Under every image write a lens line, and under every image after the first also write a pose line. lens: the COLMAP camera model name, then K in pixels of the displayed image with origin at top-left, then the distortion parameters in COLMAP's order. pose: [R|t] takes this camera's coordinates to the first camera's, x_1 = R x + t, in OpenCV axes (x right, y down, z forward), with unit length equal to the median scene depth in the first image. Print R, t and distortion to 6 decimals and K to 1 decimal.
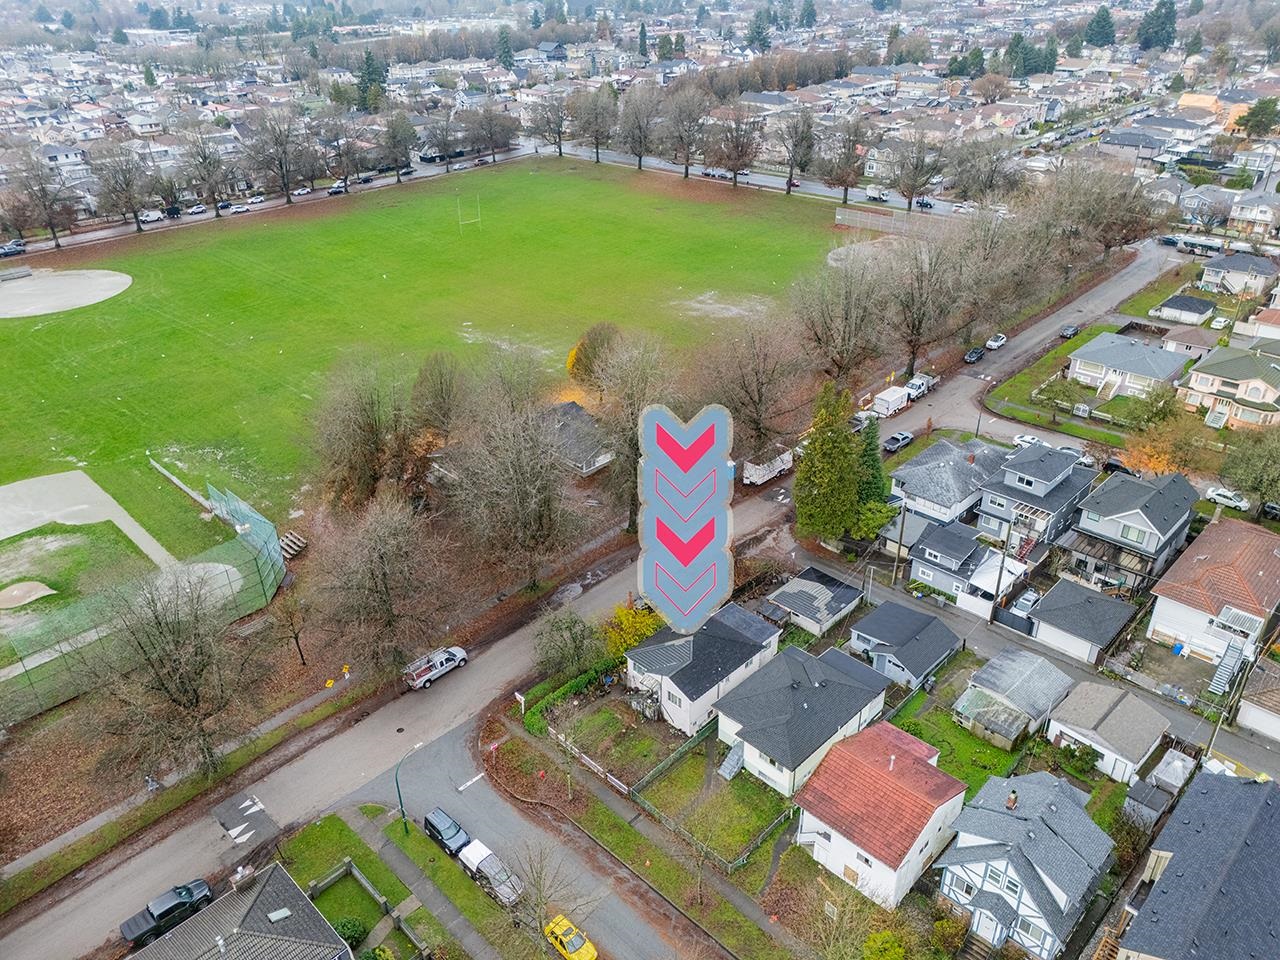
lens RADIAL K [[932.2, 0, 640.0], [0, 932.2, 480.0], [0, 0, 1]] dist [0.009291, -0.000813]
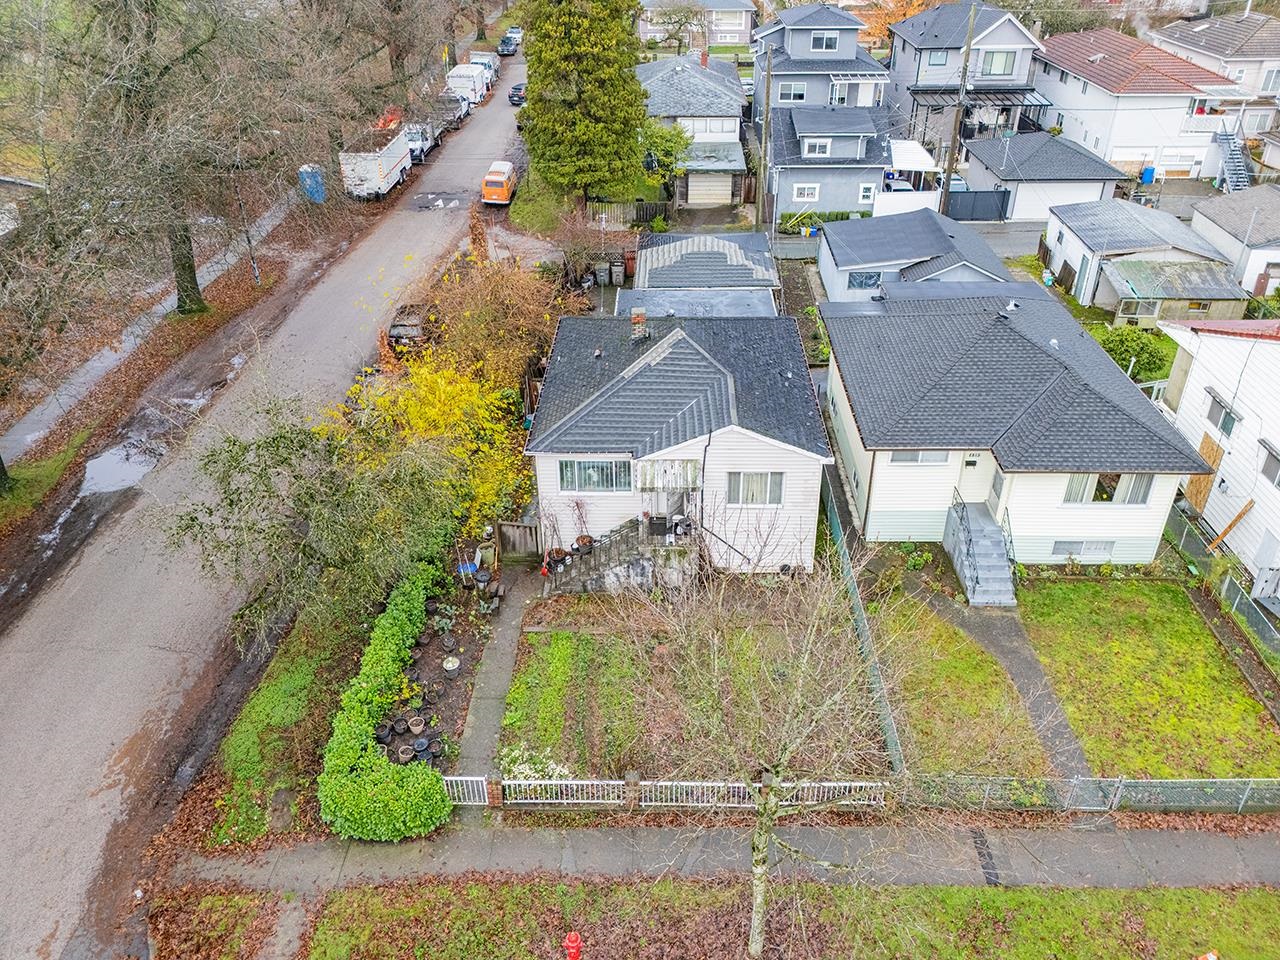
lens RADIAL K [[932.2, 0, 663.4], [0, 932.2, 459.0], [0, 0, 1]] dist [0.073084, -0.091958]
pose [[0.714923, -0.354080, 0.602921, -0.144672], [0.331723, 0.930836, 0.153311, 0.129166], [-0.615504, 0.090397, 0.782932, 0.599327]]
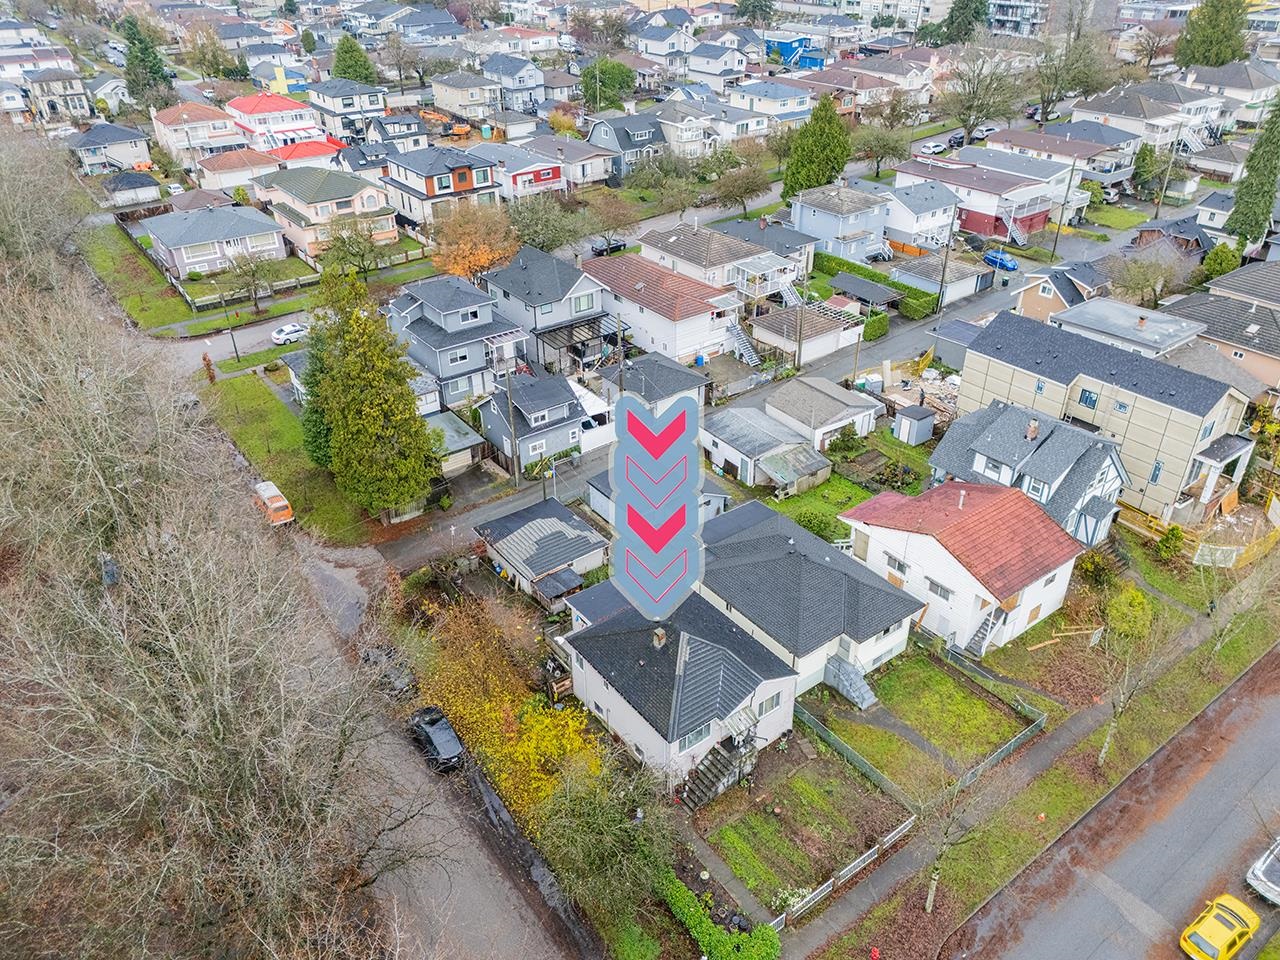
lens RADIAL K [[932.2, 0, 640.0], [0, 932.2, 480.0], [0, 0, 1]] dist [0.009291, -0.000813]
pose [[0.140555, -0.505585, 0.851251, -0.339322], [0.481746, 0.786066, 0.387326, -0.130876], [-0.864966, 0.355646, 0.354049, 0.633174]]
